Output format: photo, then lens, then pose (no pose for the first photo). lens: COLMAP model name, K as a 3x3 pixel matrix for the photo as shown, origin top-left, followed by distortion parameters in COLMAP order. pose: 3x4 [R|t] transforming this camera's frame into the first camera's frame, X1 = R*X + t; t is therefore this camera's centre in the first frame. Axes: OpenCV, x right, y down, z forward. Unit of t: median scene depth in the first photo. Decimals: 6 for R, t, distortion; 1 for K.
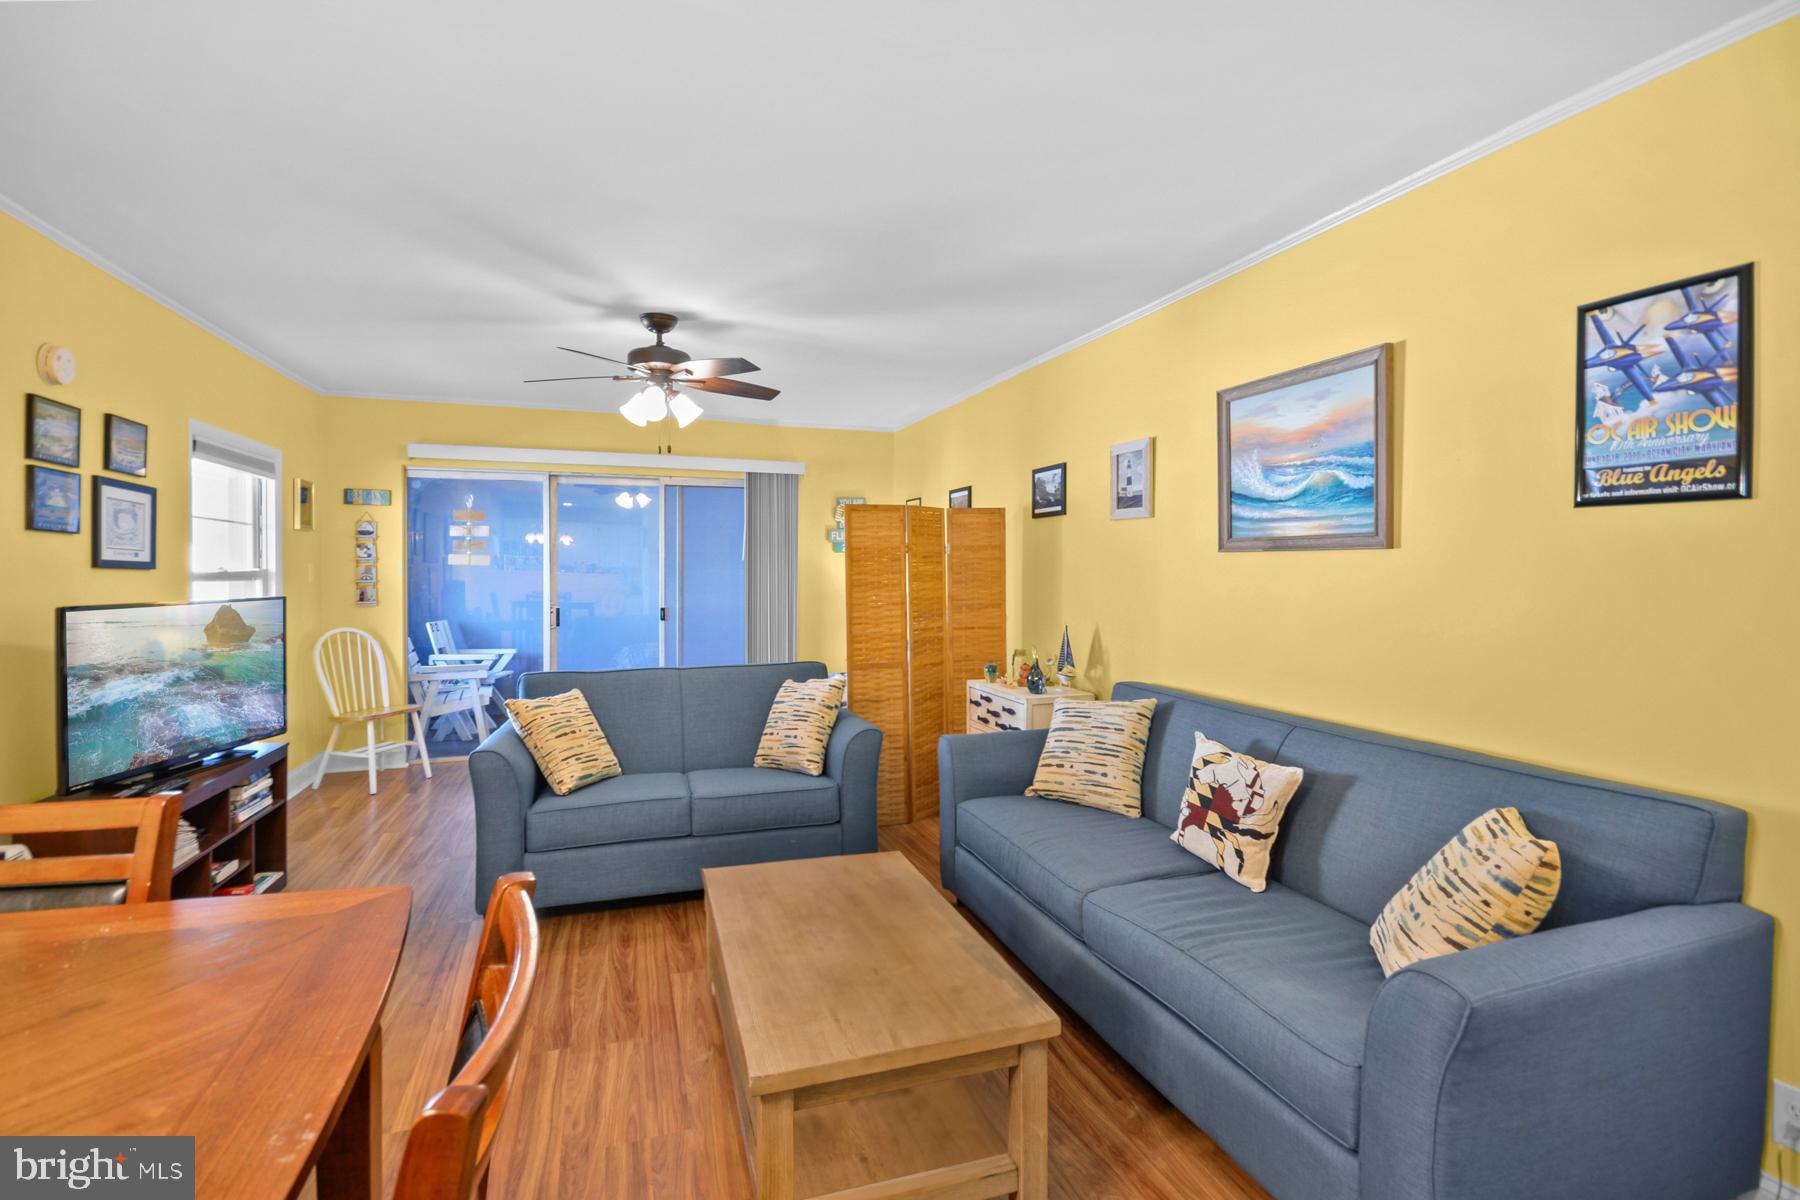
lens RADIAL K [[816.8, 0, 898.7], [0, 816.8, 567.6], [0, 0, 1]] dist [-0.000092, -0.000692]
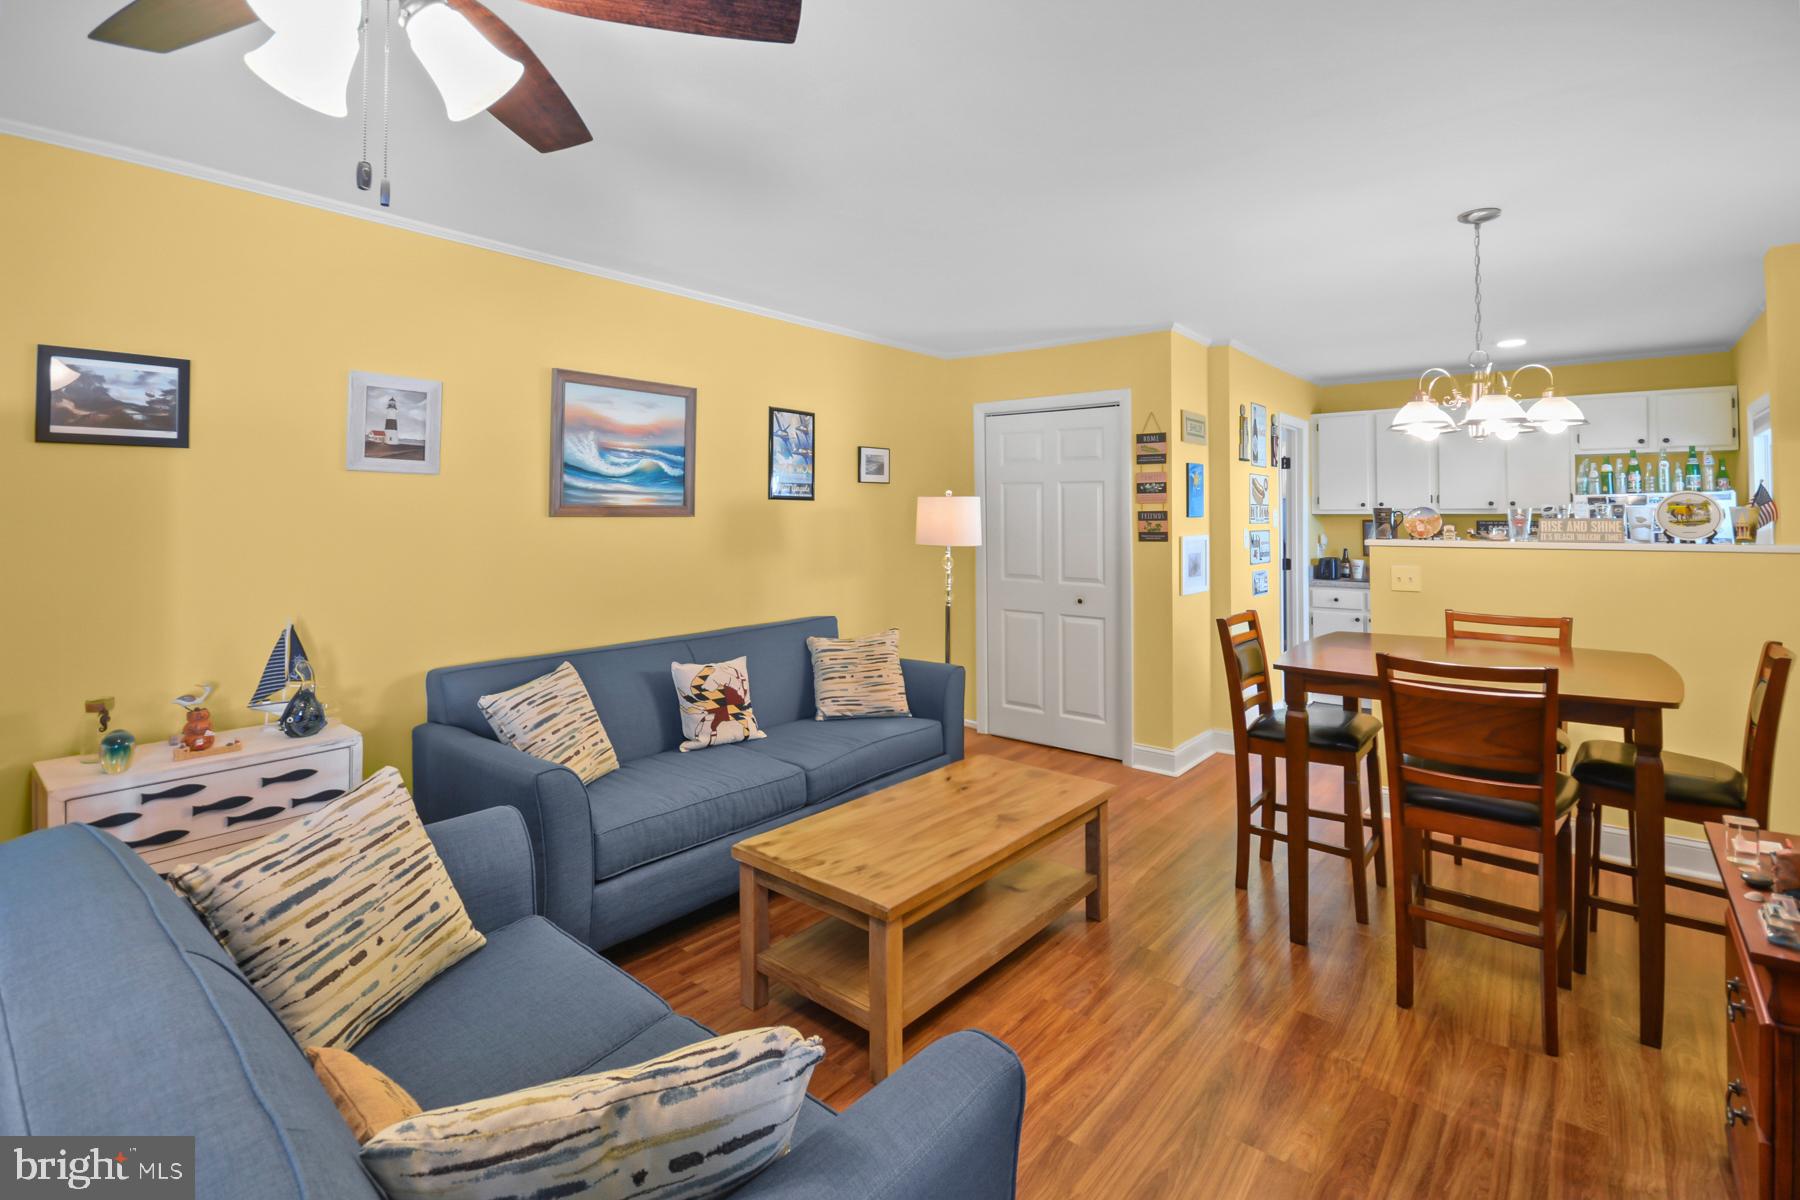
lens RADIAL K [[833.3, 0, 892.2], [0, 833.3, 505.1], [0, 0, 1]] dist [0.013341, -0.012230]
pose [[-0.511533, 0.008689, 0.859220, -0.778687], [0.000686, 0.999953, -0.009704, -0.023486], [-0.859264, -0.004375, -0.511514, 1.175222]]
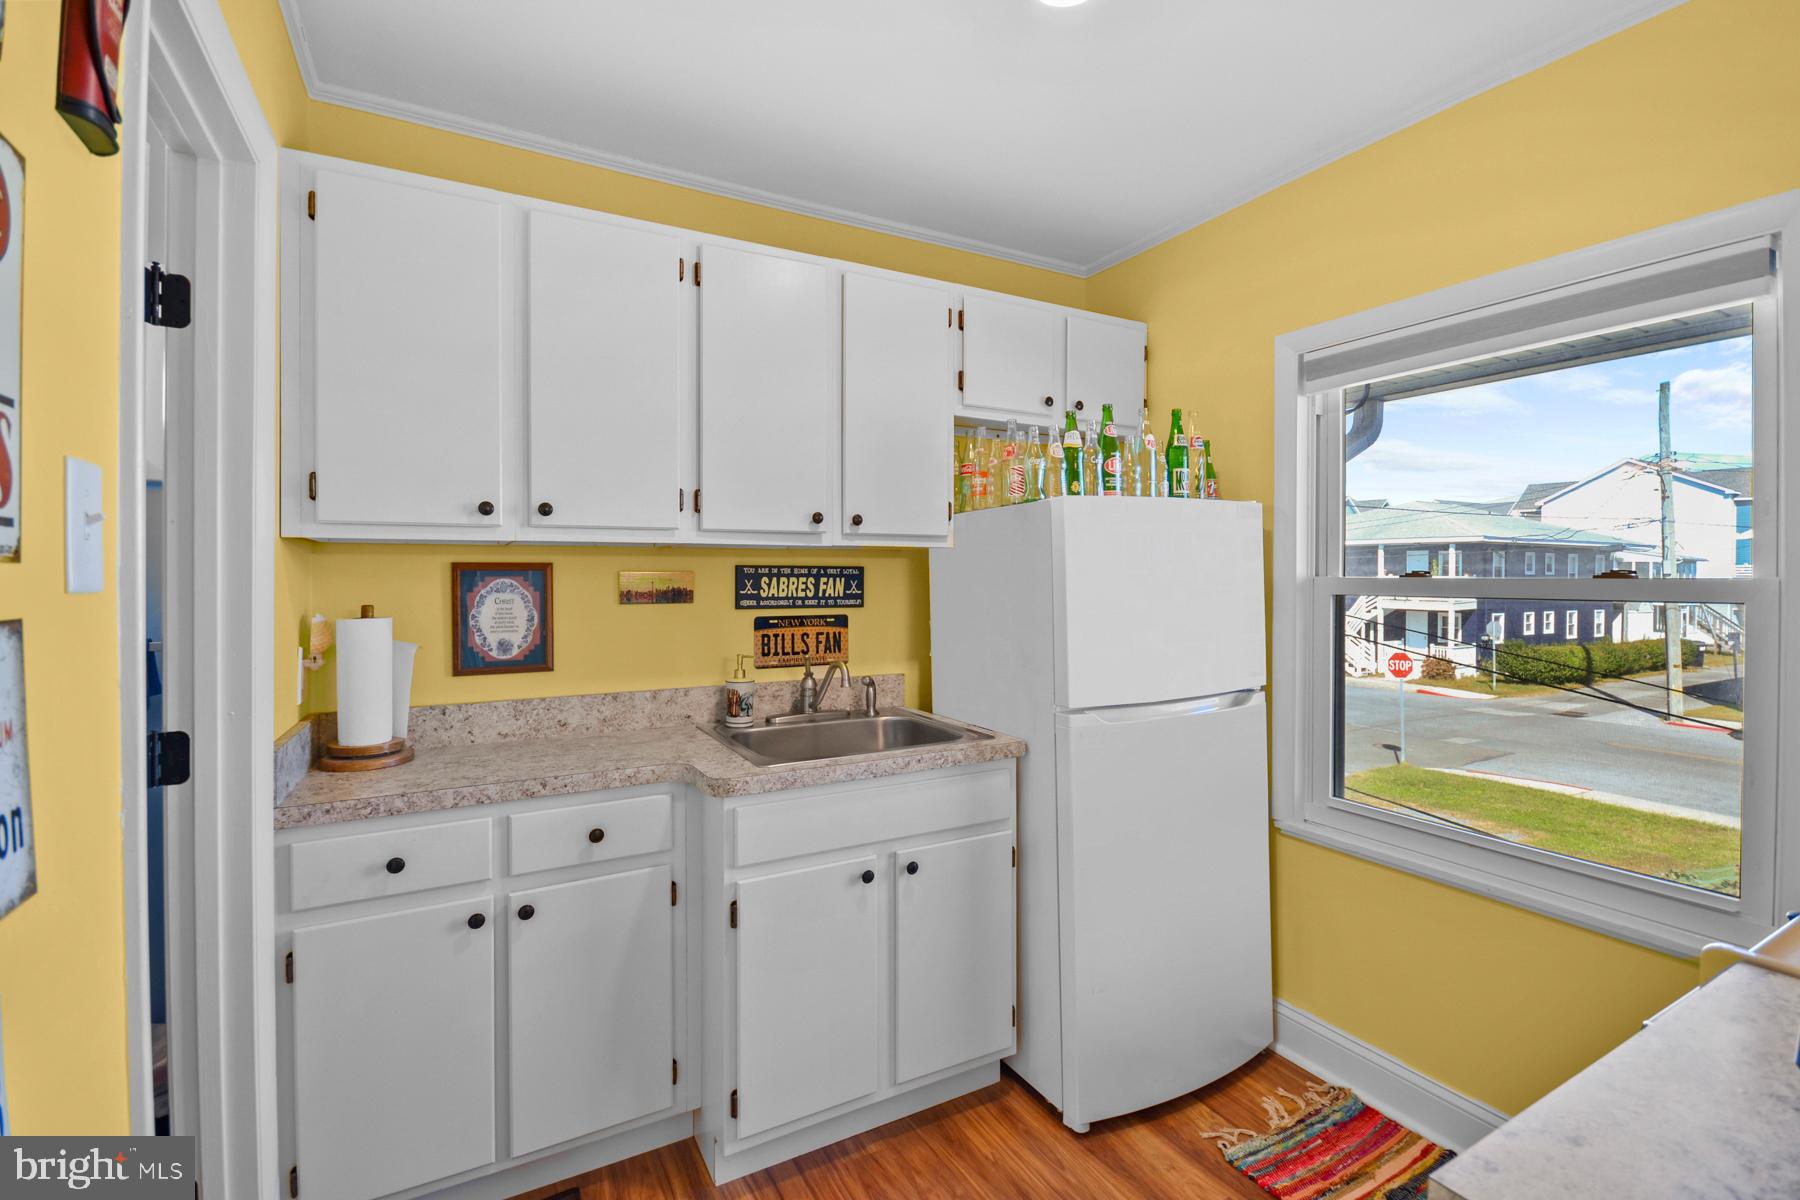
lens RADIAL K [[816.8, 0, 898.7], [0, 816.8, 567.6], [0, 0, 1]] dist [-0.000092, -0.000692]
pose [[-0.985591, 0.001896, -0.169136, 0.202409], [0.003282, 0.999963, -0.007915, 0.004461], [0.169114, -0.008356, -0.985561, -0.245433]]
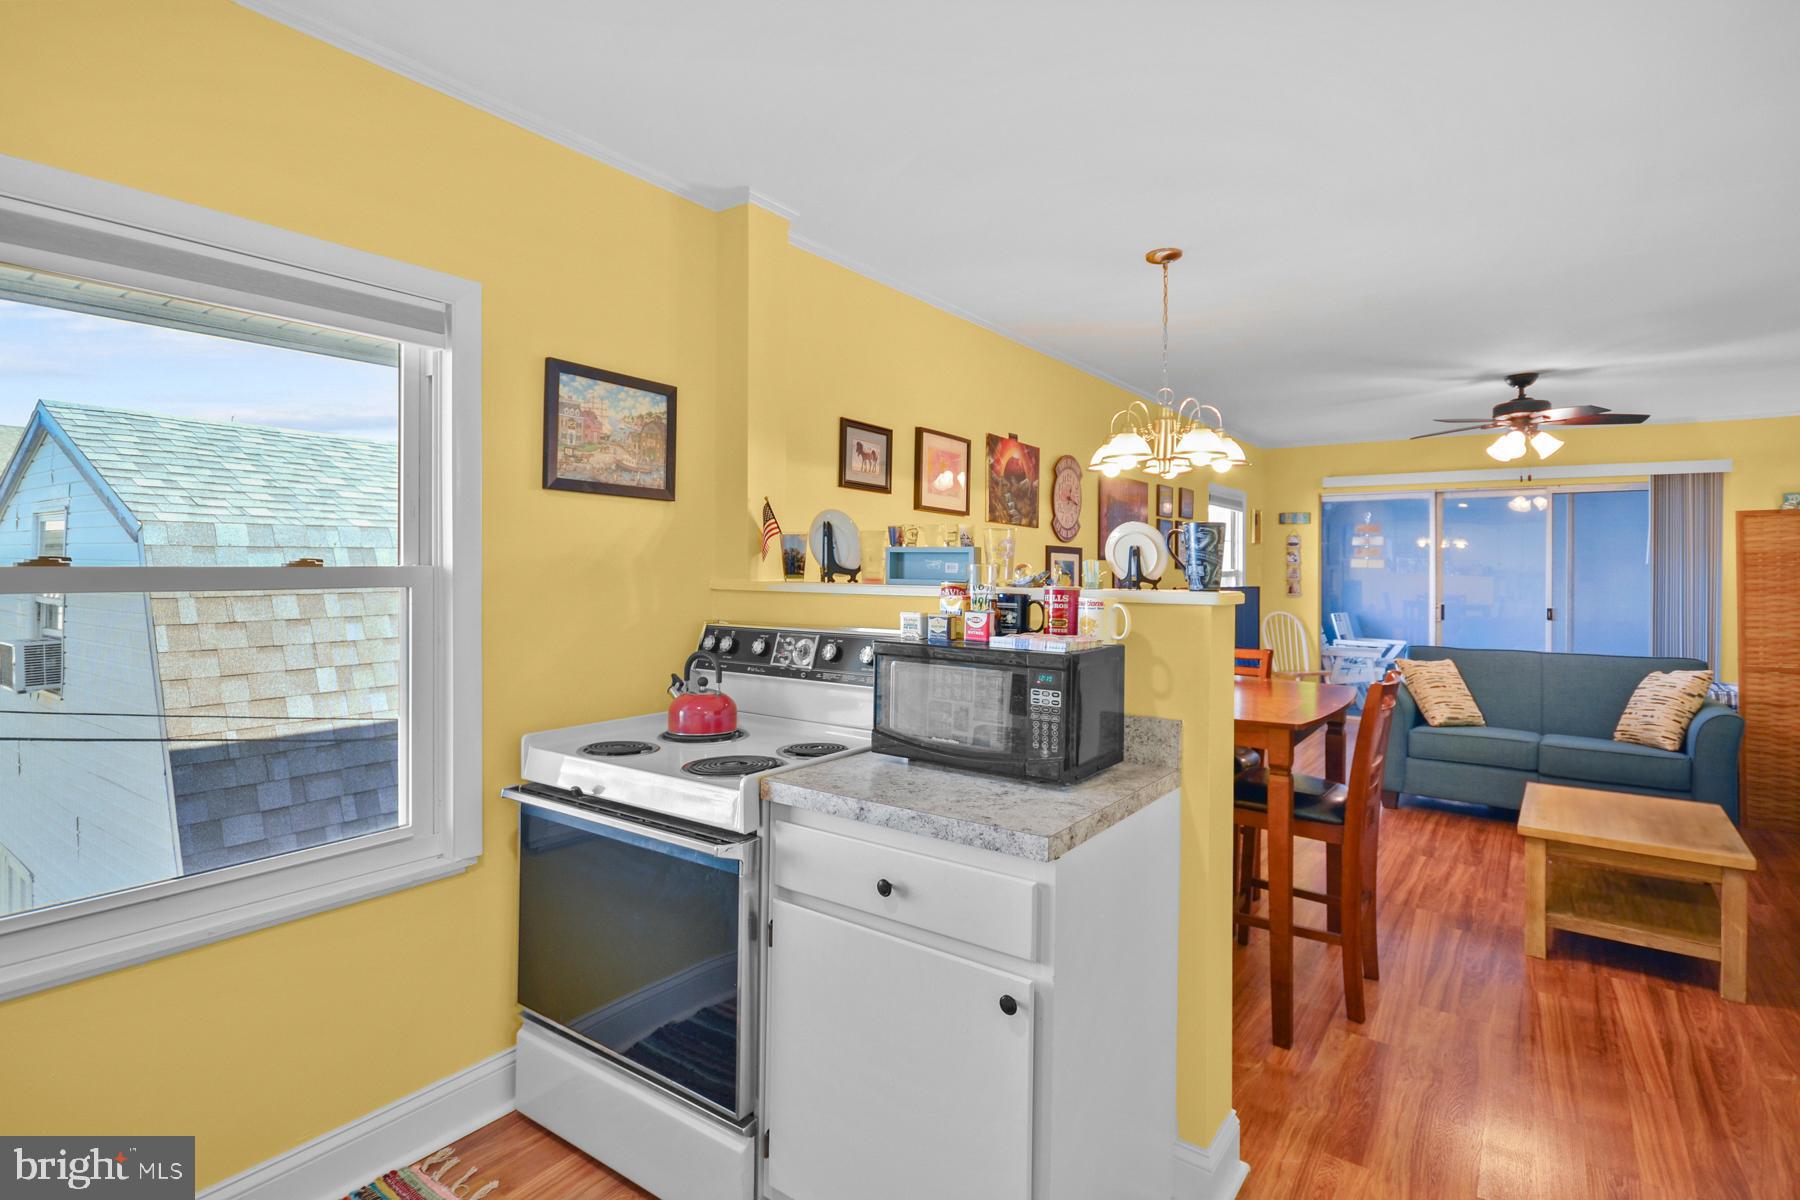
lens RADIAL K [[864.5, 0, 908.0], [0, 864.5, 570.1], [0, 0, 1]] dist [0.000901, 0.000266]
pose [[0.569553, 0.006797, -0.821927, 0.323878], [-0.006358, 0.999972, 0.003864, 0.000188], [0.821930, 0.003025, 0.569580, -0.661963]]
